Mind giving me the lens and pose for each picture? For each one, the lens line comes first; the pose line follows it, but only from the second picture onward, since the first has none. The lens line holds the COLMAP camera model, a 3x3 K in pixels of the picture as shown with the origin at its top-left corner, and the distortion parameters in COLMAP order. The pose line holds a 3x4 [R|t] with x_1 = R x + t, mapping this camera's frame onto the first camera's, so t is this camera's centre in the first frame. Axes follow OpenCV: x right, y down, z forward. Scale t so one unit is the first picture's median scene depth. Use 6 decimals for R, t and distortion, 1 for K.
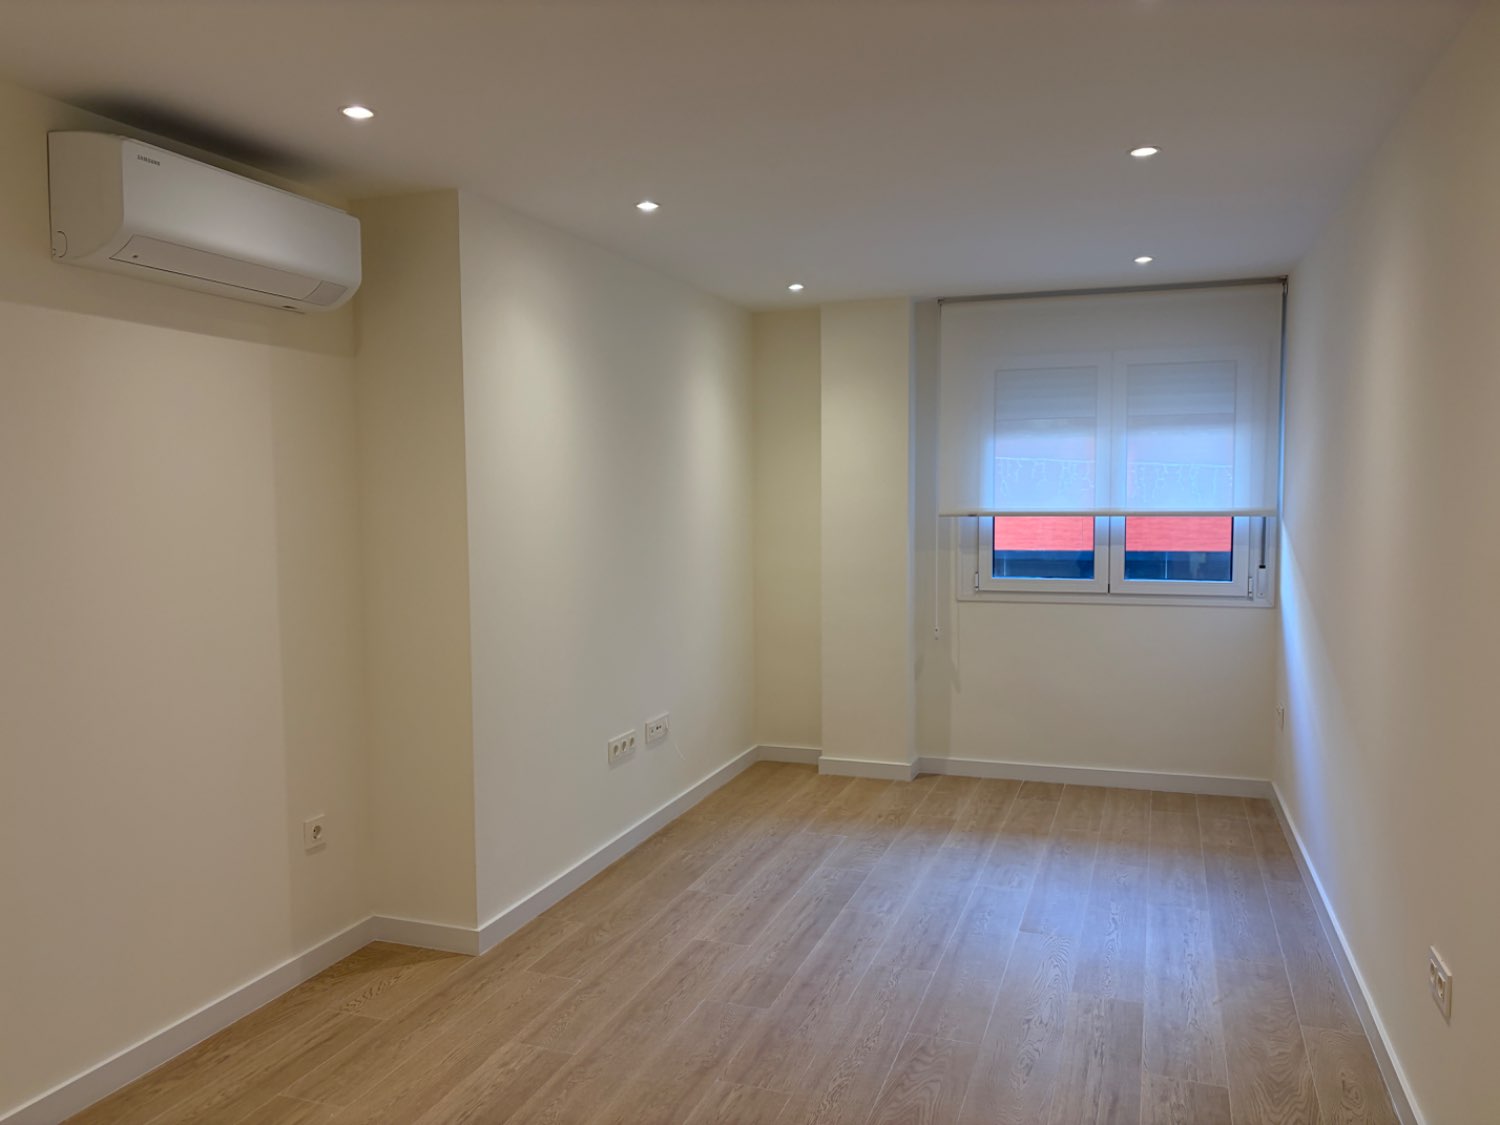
lens RADIAL K [[1142.7, 0, 748.4], [0, 1142.7, 559.2], [0, 0, 1]] dist [0.043502, -0.030005]
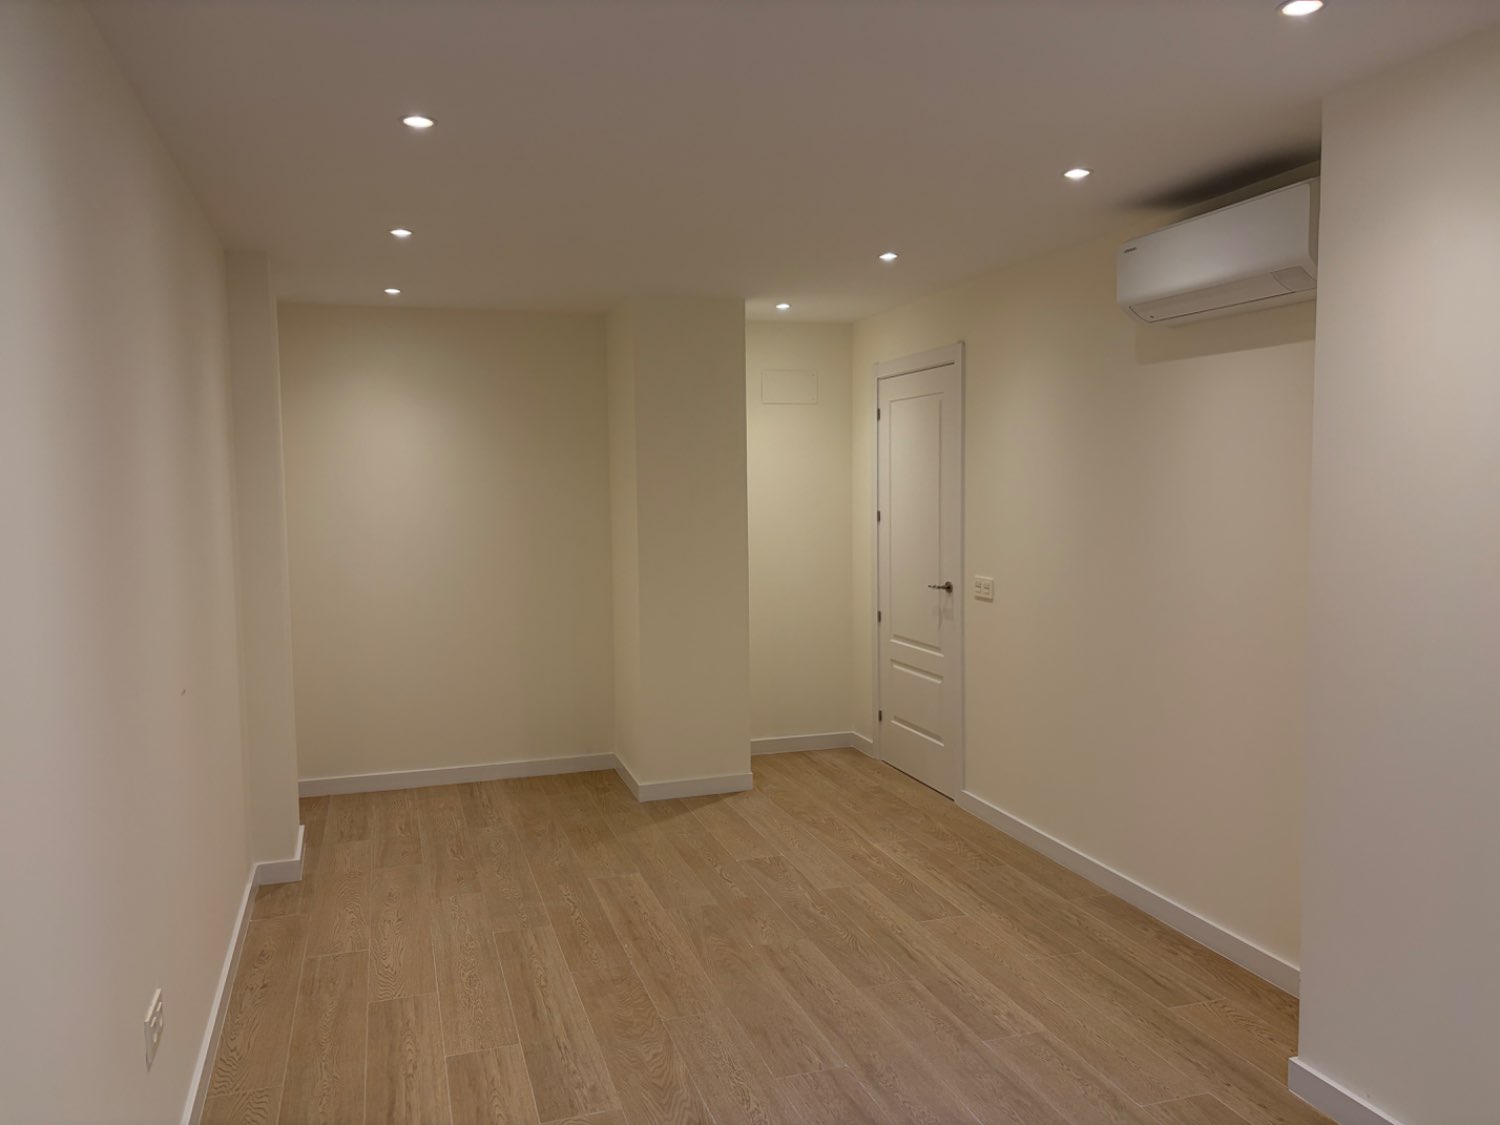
lens RADIAL K [[1142.7, 0, 746.8], [0, 1142.7, 567.9], [0, 0, 1]] dist [0.043502, -0.030005]
pose [[-0.794249, 0.067721, -0.603807, 0.626495], [-0.017097, 0.990885, 0.133623, -0.131039], [0.607352, 0.116453, -0.785851, 1.660914]]
